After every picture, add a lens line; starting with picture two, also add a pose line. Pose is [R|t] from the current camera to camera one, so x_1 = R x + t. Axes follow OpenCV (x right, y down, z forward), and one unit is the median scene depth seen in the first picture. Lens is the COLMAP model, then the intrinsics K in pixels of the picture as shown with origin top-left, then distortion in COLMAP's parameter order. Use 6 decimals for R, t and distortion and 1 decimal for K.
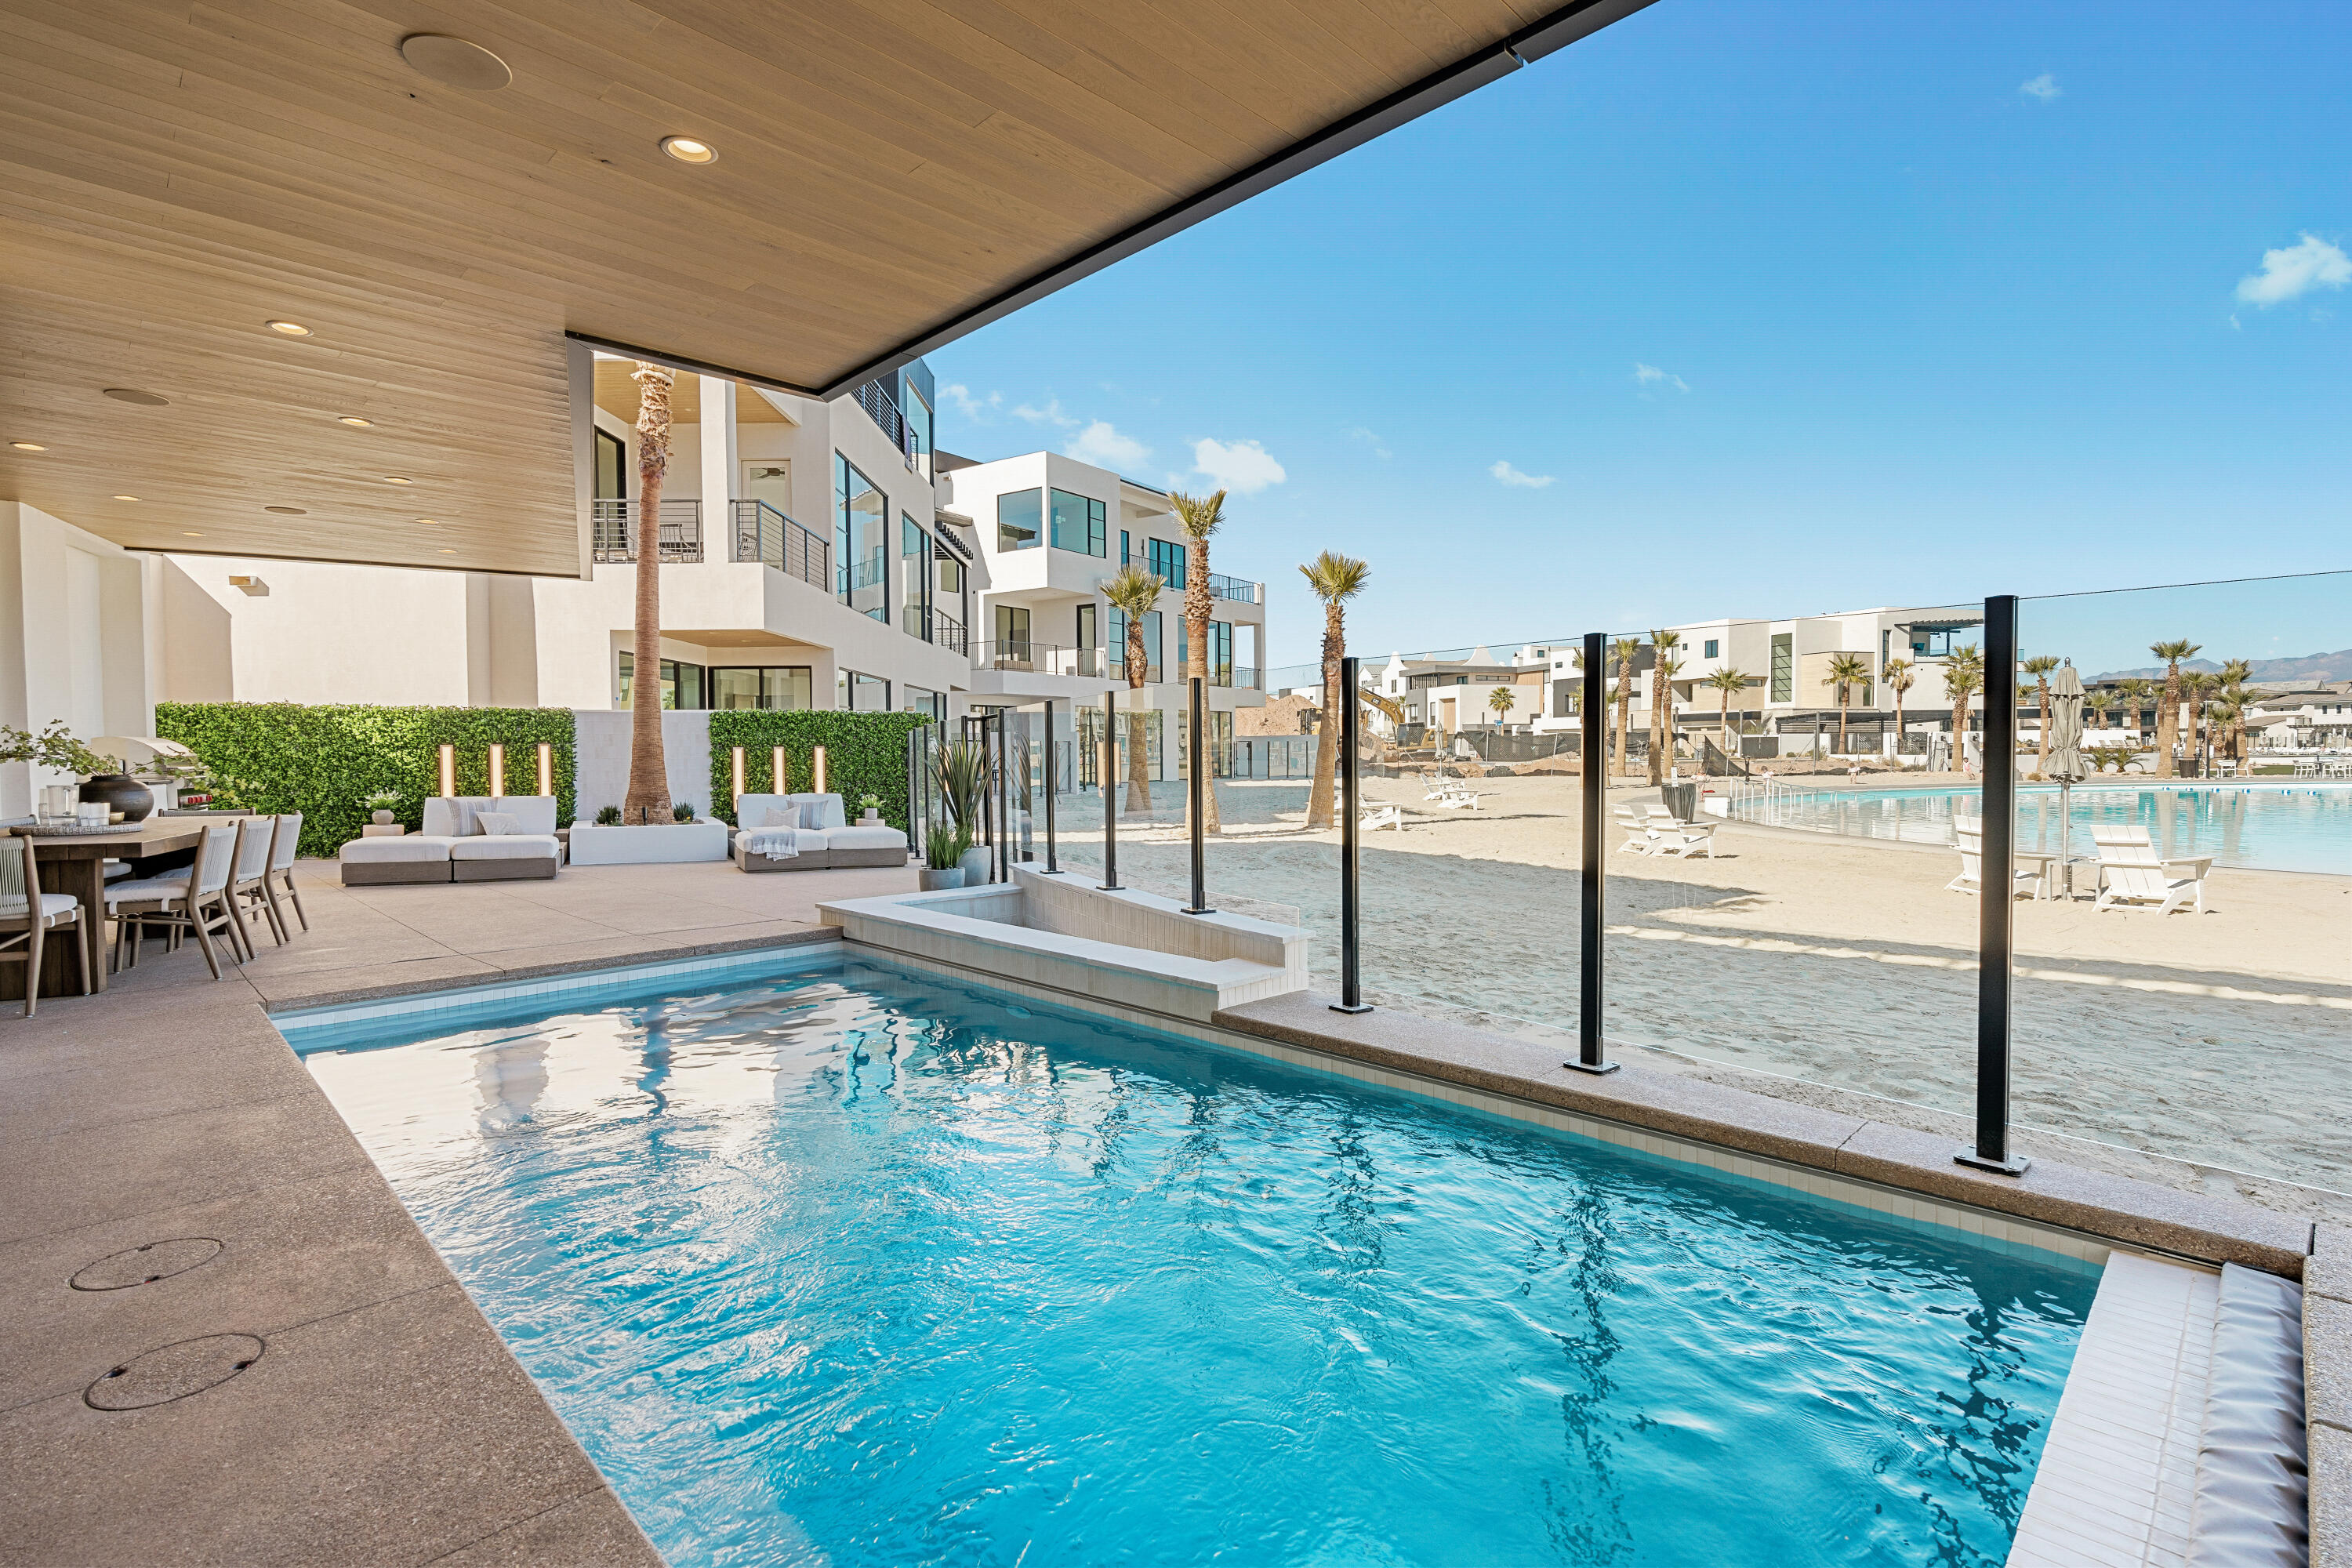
lens RADIAL K [[1105.8, 0, 1170.3], [0, 1105.8, 775.1], [0, 0, 1]] dist [-0.001278, -0.000146]
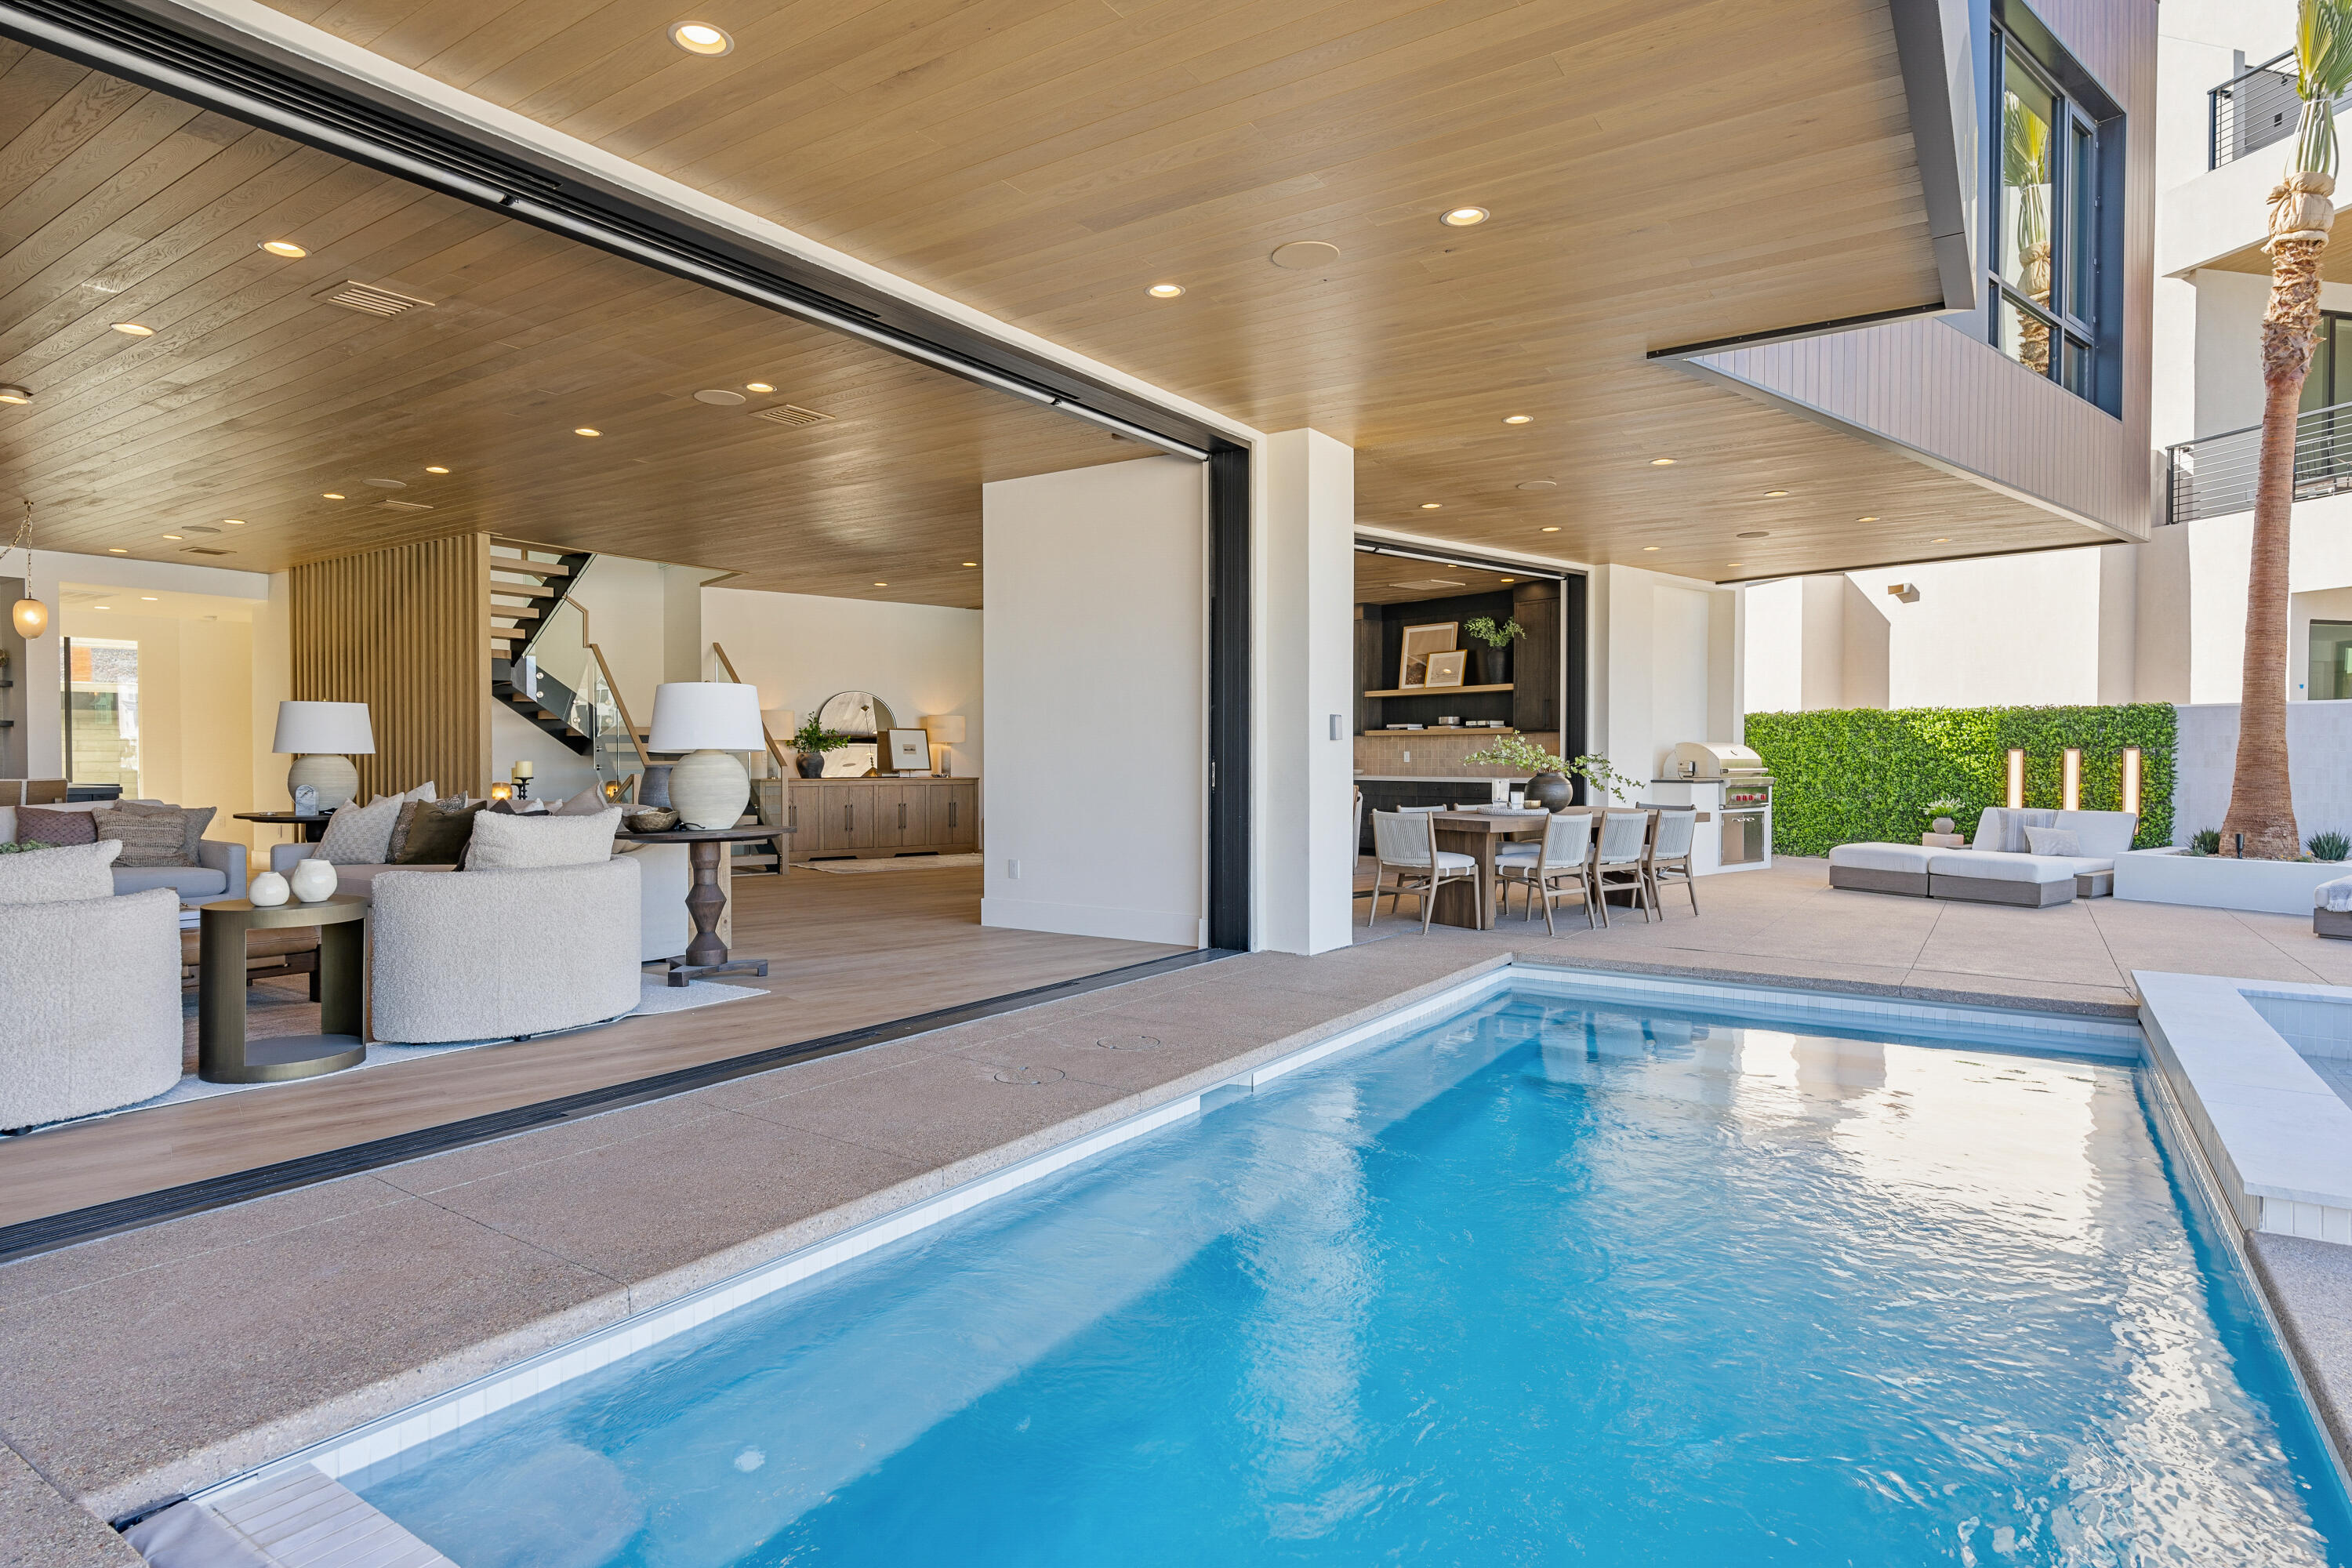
lens RADIAL K [[1250.9, 0, 1149.7], [0, 1250.9, 780.0], [0, 0, 1]] dist [-0.008915, -0.002151]
pose [[0.184046, 0.024628, -0.982609, 0.190265], [-0.026531, 0.999446, 0.020081, -0.003903], [0.982560, 0.022374, 0.184597, 0.118485]]
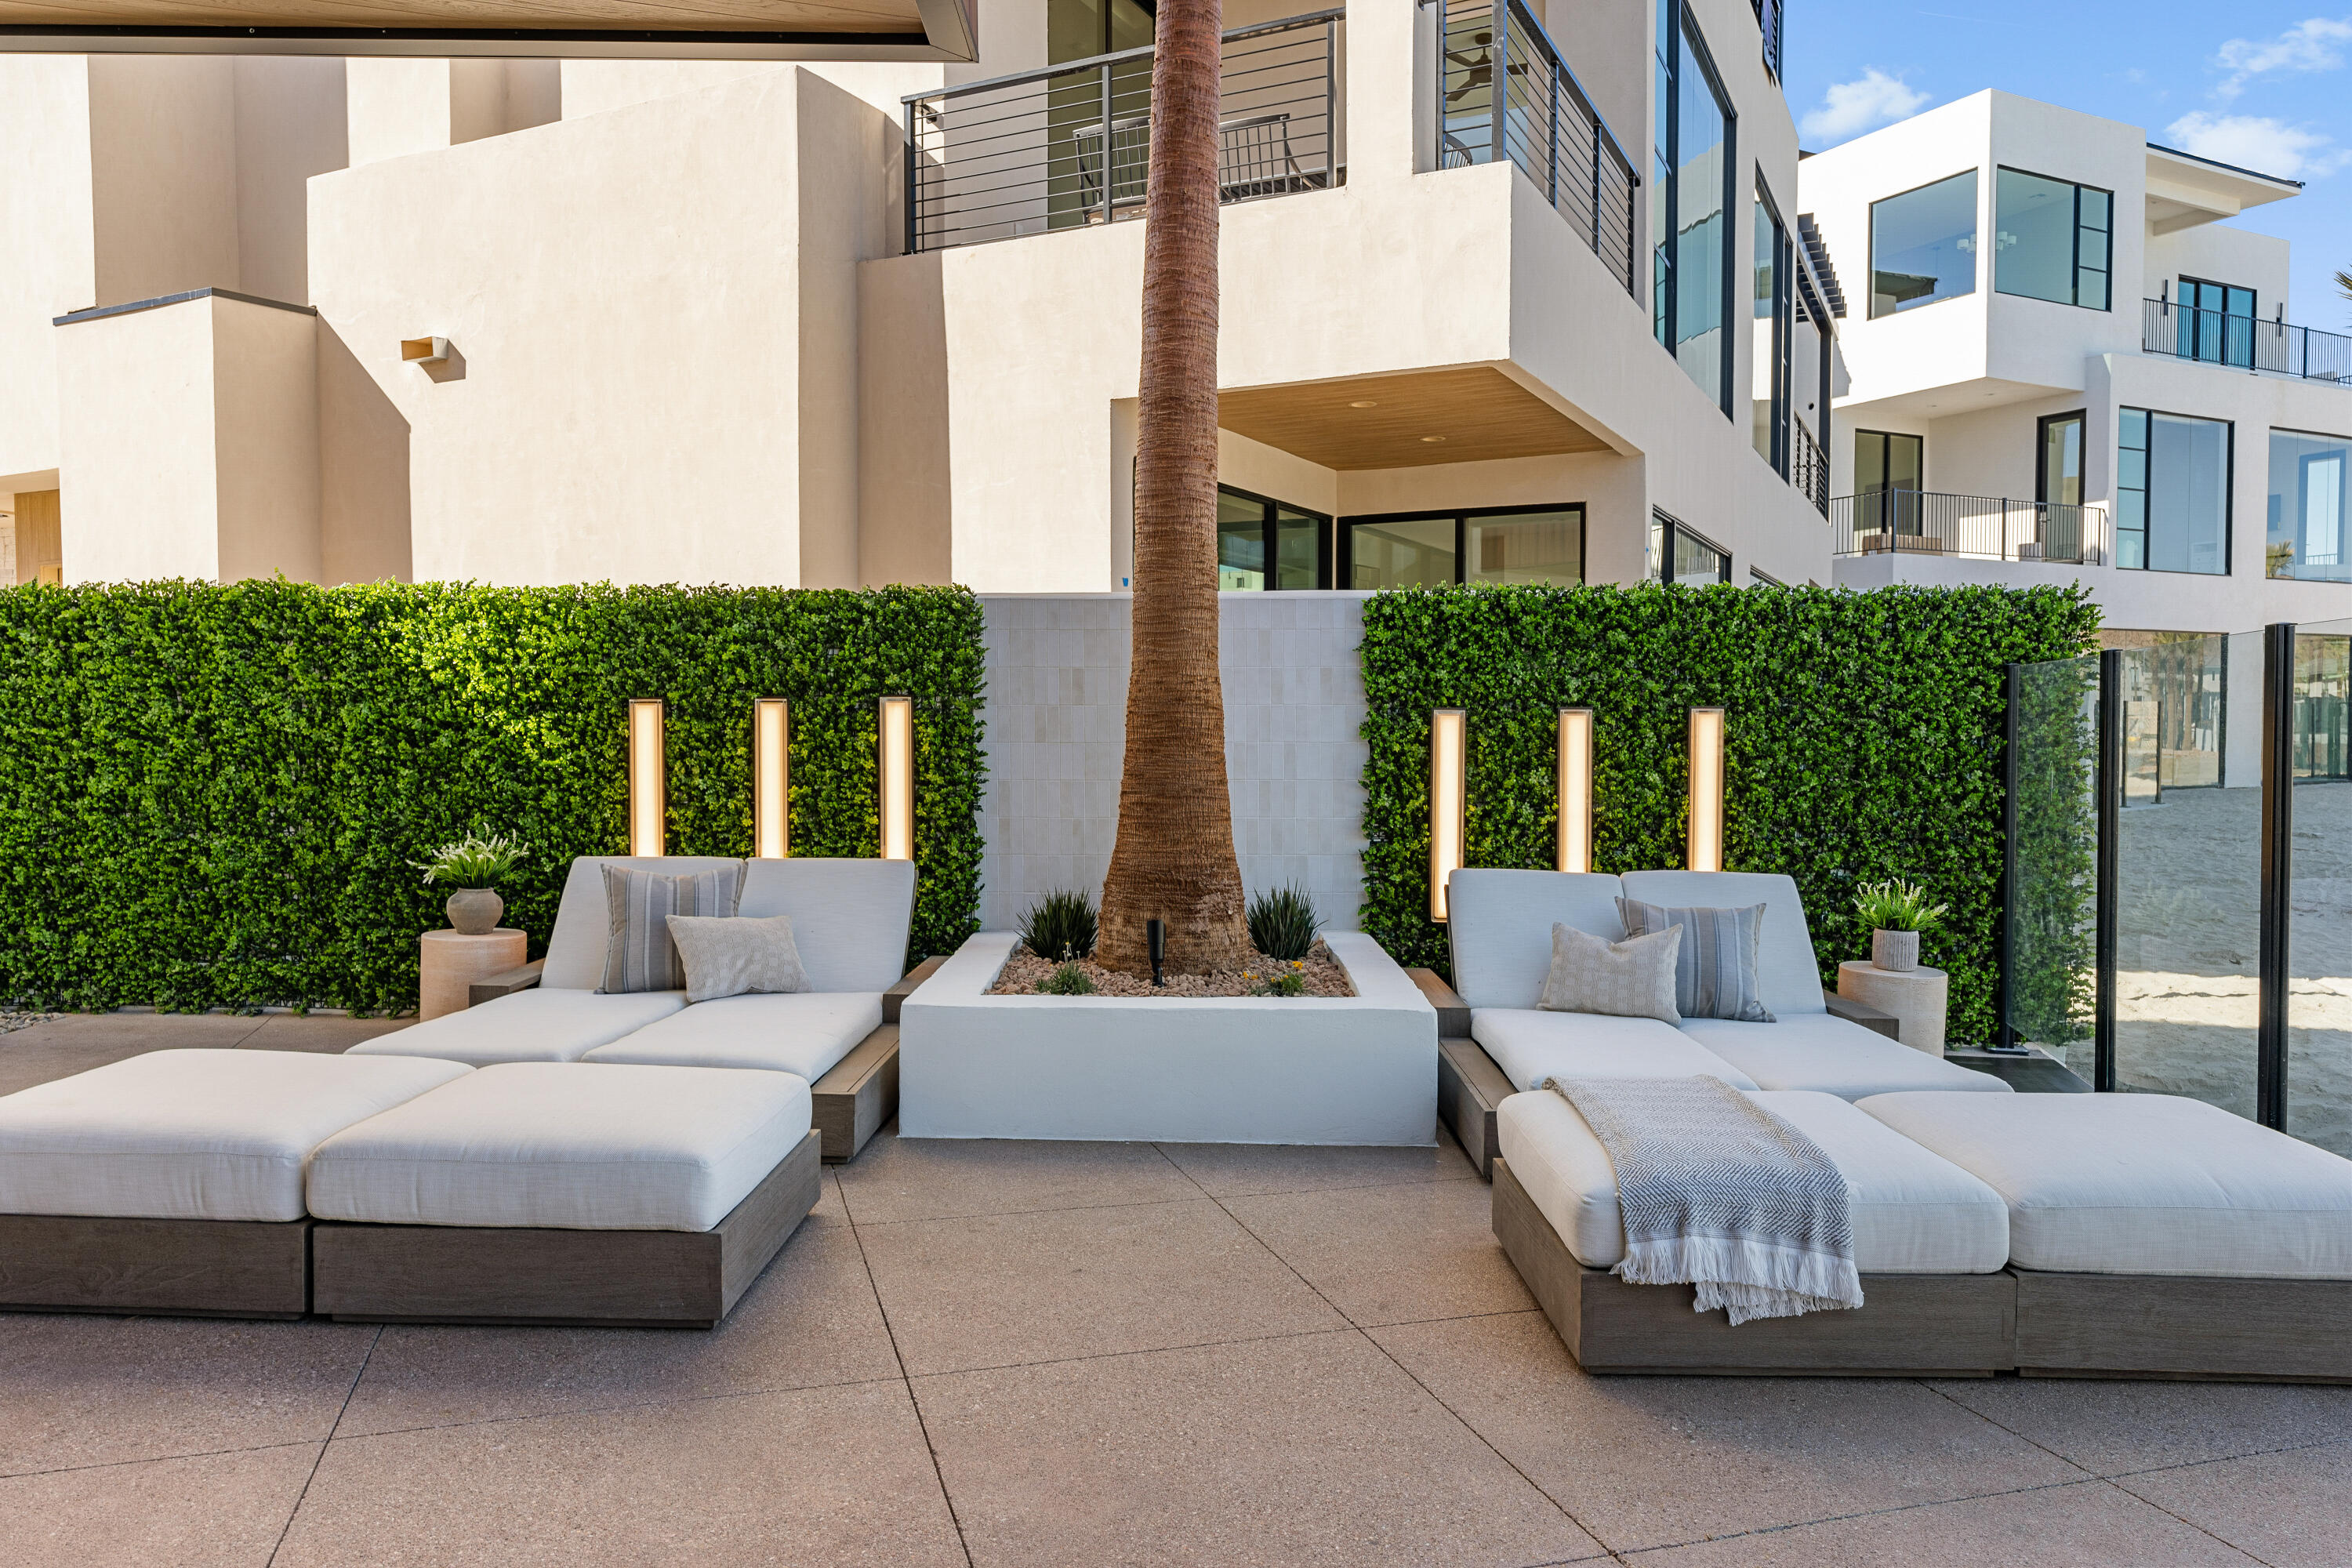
lens RADIAL K [[1617.0, 0, 1185.4], [0, 1617.0, 774.9], [0, 0, 1]] dist [0.011332, 0.001159]
pose [[0.890941, 0.022383, -0.453567, -0.260187], [-0.016075, 0.999713, 0.017760, -0.014413], [0.453834, -0.008532, 0.891045, 0.585852]]
